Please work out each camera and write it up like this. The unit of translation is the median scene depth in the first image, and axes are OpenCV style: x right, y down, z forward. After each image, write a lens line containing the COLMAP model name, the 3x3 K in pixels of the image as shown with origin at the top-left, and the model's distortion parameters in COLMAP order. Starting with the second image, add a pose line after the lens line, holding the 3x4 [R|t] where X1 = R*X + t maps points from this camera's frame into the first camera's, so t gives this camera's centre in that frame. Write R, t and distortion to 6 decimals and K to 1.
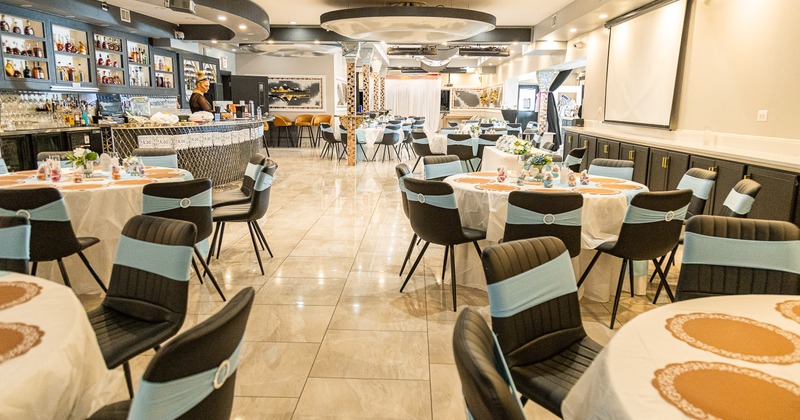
lens RADIAL K [[546.9, 0, 401.0], [0, 546.9, 208.6], [0, 0, 1]] dist [-0.003689, -0.000333]
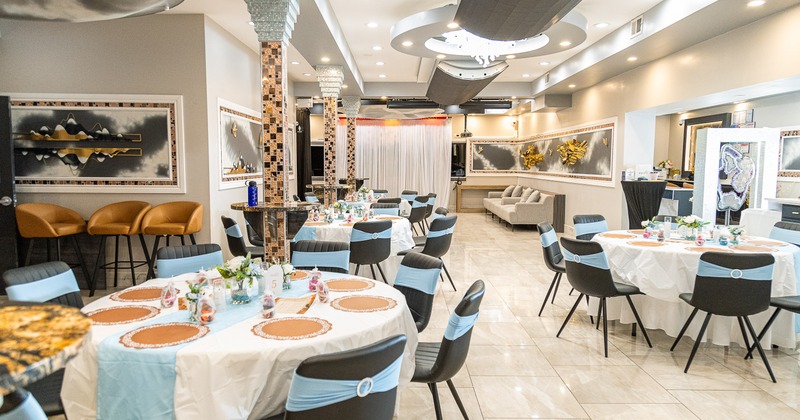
lens RADIAL K [[546.9, 0, 399.7], [0, 546.9, 209.0], [0, 0, 1]] dist [-0.003689, -0.000333]
pose [[0.999571, -0.005344, 0.028814, -0.003683], [0.008278, 0.994679, -0.102691, -0.127591], [-0.028112, 0.102885, 0.994296, 0.632050]]
